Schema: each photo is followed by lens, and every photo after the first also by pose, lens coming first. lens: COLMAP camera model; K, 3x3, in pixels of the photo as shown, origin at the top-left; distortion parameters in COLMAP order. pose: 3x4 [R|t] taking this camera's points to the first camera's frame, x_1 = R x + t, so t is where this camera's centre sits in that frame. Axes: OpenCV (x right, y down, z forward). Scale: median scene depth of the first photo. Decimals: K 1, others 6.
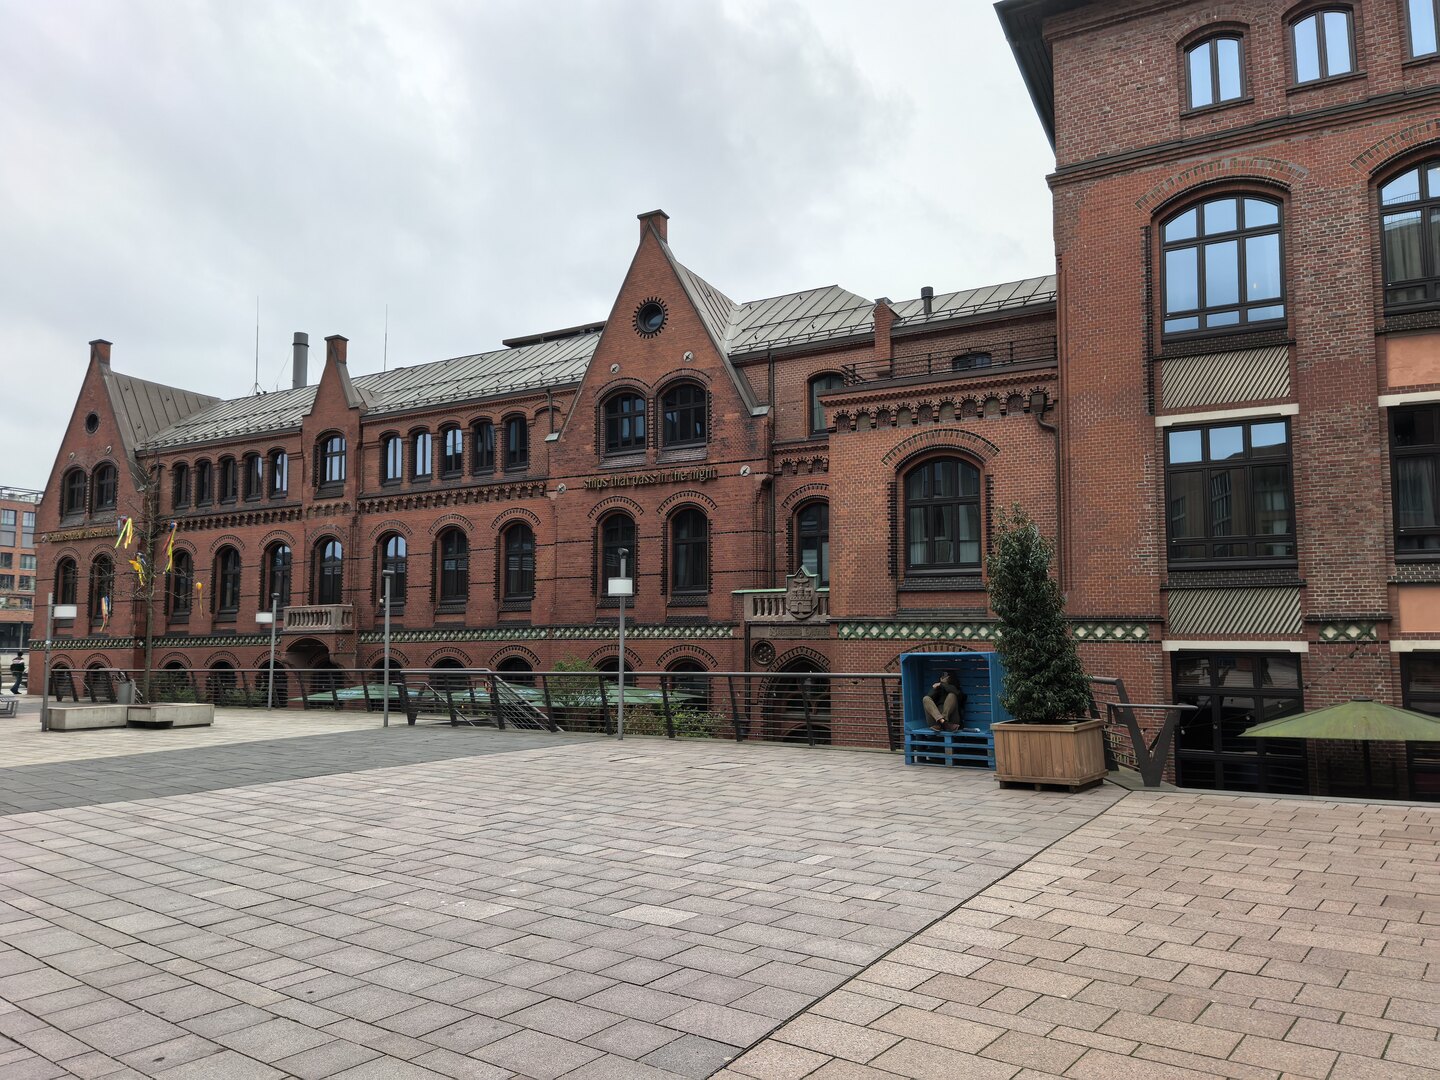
lens RADIAL K [[1007.5, 0, 717.7], [0, 1007.5, 552.8], [0, 0, 1]] dist [0.106985, -0.098430]
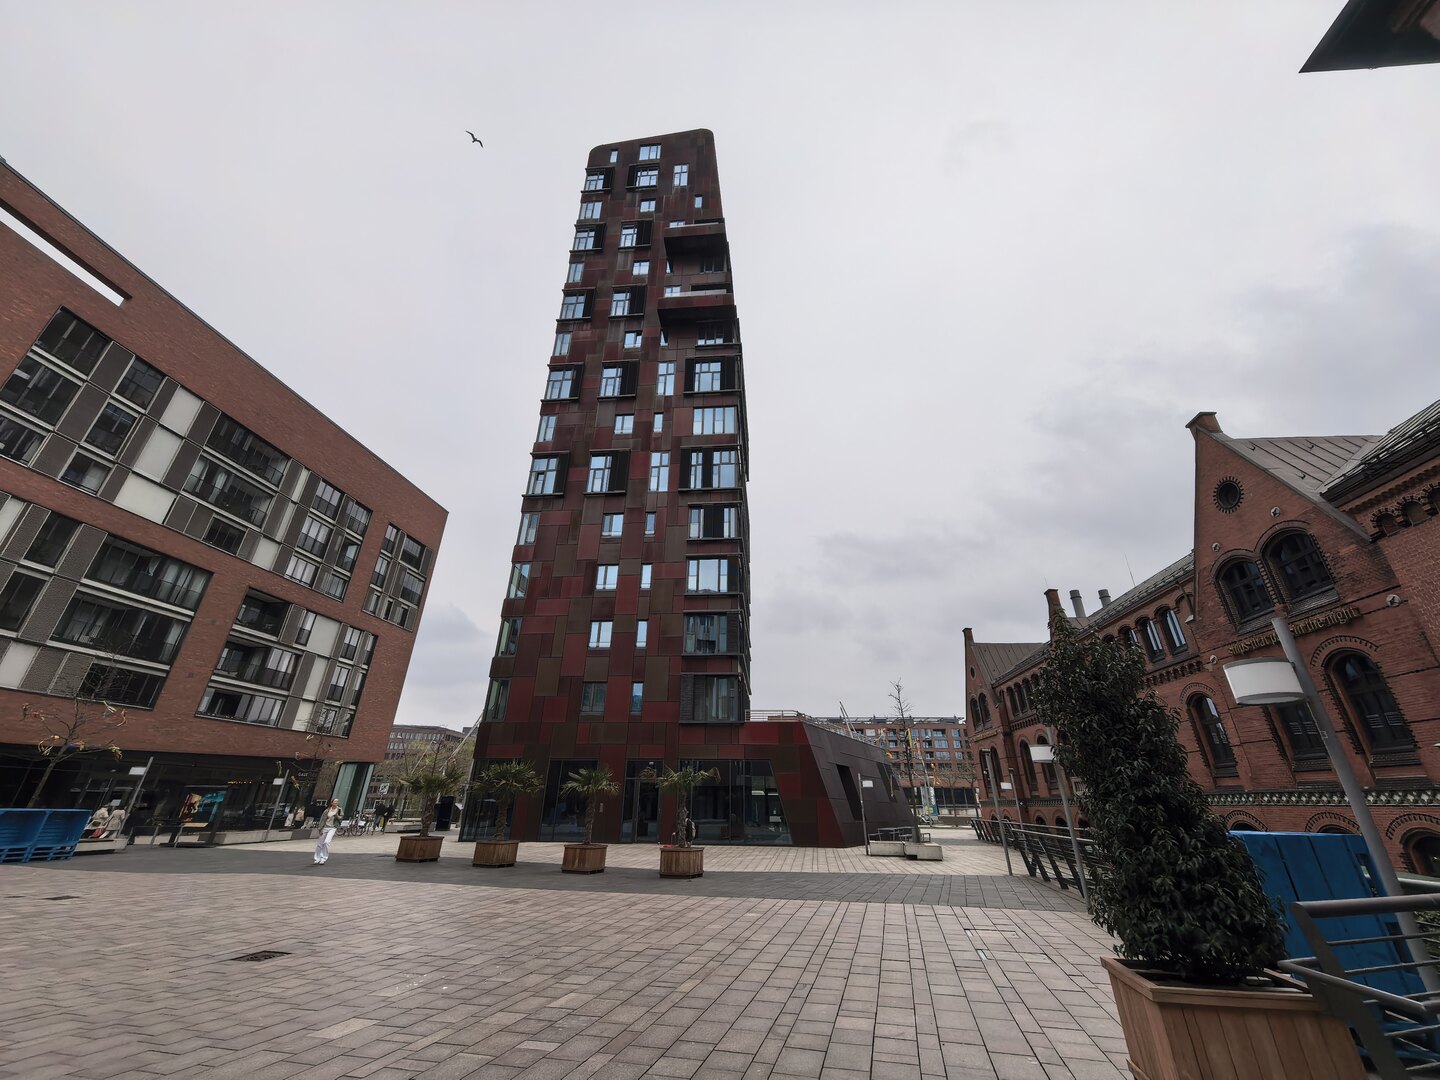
lens RADIAL K [[550.4, 0, 720.0], [0, 550.4, 540.0], [0, 0, 1]] dist [0.033402, -0.011777]
pose [[0.385362, -0.389696, -0.836441, 0.228281], [0.078225, 0.916983, -0.391181, 0.018035], [0.919444, 0.085316, 0.383855, 0.240994]]
